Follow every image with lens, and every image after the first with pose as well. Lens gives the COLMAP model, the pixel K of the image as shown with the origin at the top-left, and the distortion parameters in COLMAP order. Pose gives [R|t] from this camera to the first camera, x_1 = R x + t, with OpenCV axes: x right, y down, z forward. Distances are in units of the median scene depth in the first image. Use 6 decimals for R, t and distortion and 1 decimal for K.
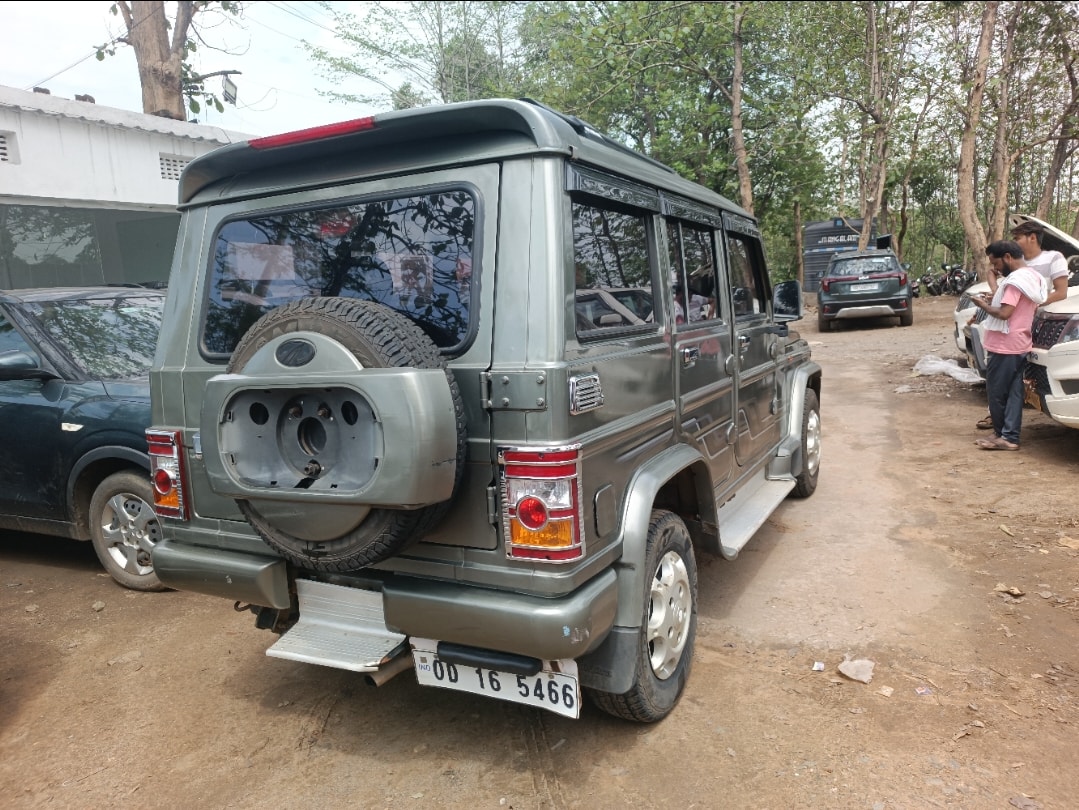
lens RADIAL K [[737.2, 0, 539.5], [0, 737.2, 405.0], [0, 0, 1]] dist [0.002836, 0.002806]
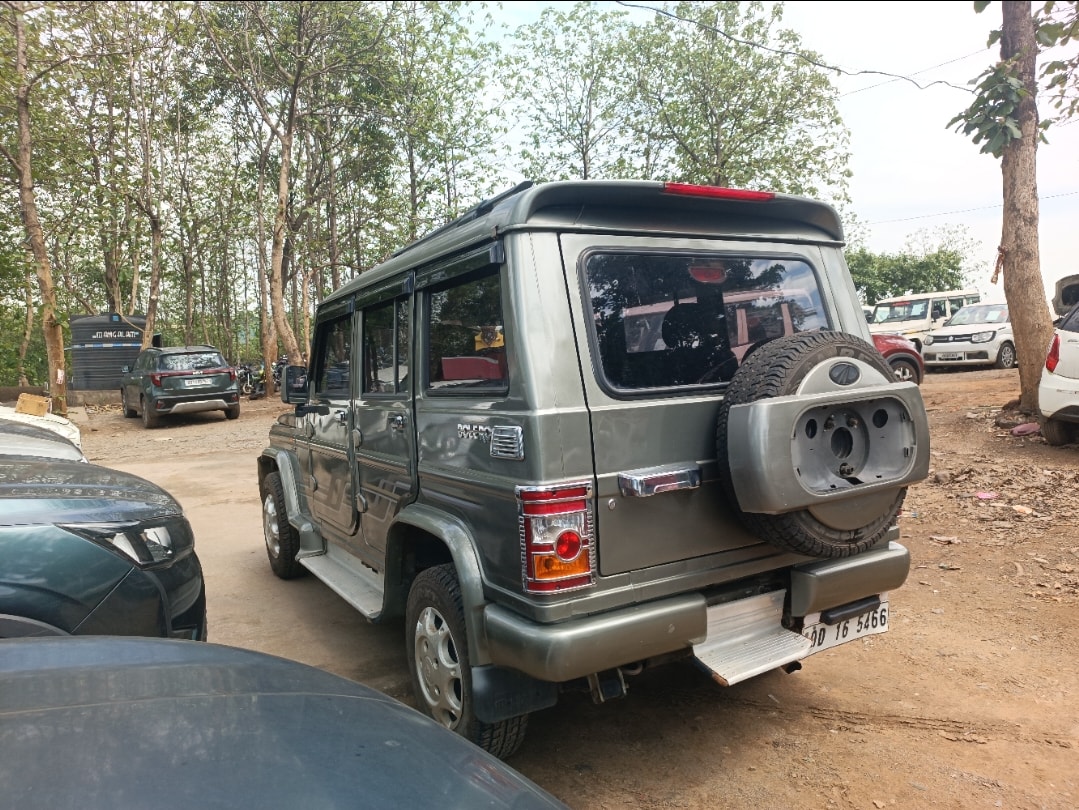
lens RADIAL K [[737.2, 0, 539.5], [0, 737.2, 405.0], [0, 0, 1]] dist [0.002836, 0.002806]
pose [[0.579167, -0.019096, 0.814986, -1.220263], [0.128363, 0.989391, -0.068038, -0.001661], [-0.805040, 0.144019, 0.575473, 0.527503]]
